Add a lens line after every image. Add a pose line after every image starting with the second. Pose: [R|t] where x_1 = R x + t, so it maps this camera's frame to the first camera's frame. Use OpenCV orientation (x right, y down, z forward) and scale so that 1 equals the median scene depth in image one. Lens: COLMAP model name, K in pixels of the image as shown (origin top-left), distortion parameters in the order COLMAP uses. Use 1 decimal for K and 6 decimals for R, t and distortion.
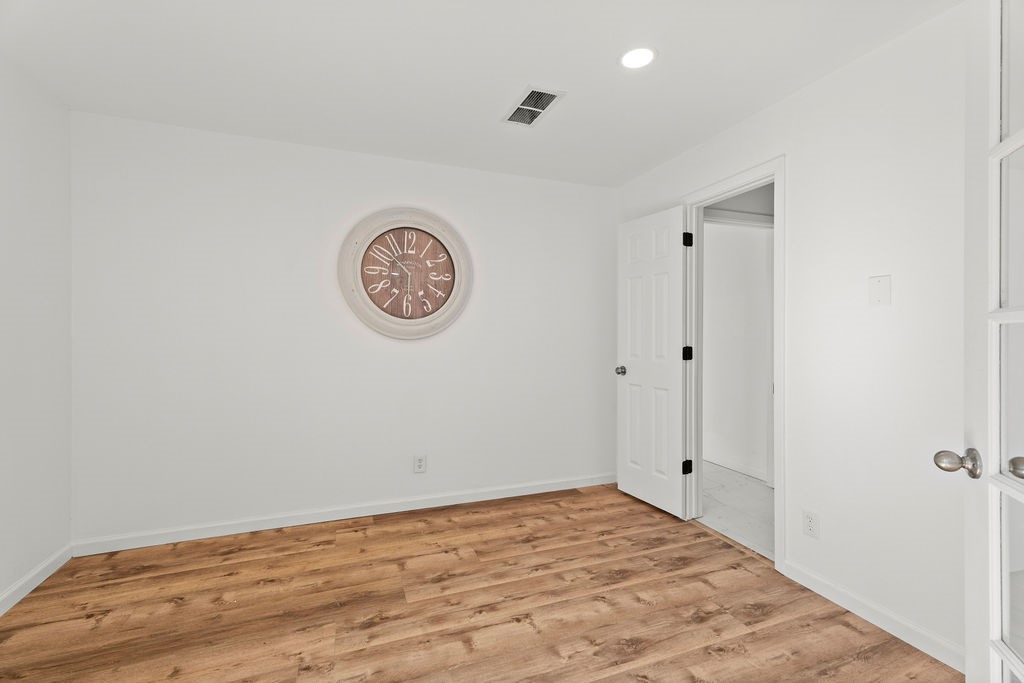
lens RADIAL K [[439.5, 0, 507.0], [0, 439.5, 335.4], [0, 0, 1]] dist [0.003847, 0.001492]
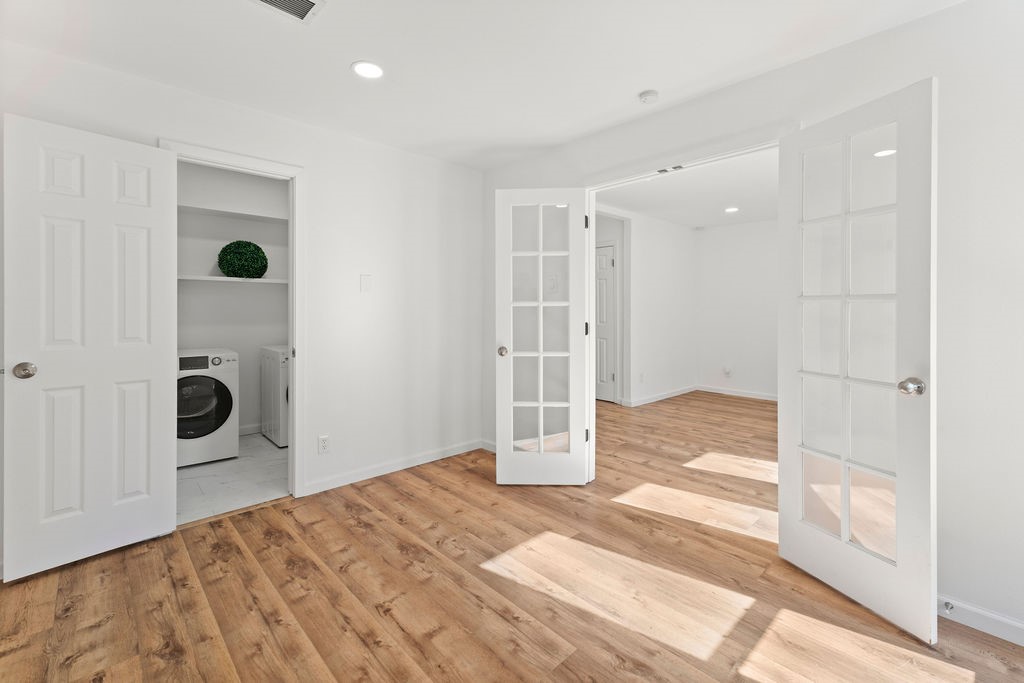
lens RADIAL K [[439.5, 0, 525.8], [0, 439.5, 315.1], [0, 0, 1]] dist [0.003847, 0.001492]
pose [[-0.407781, -0.011734, 0.913005, -0.809750], [-0.000781, 0.999922, 0.012502, -0.001819], [-0.913080, 0.004386, -0.407758, 0.941749]]
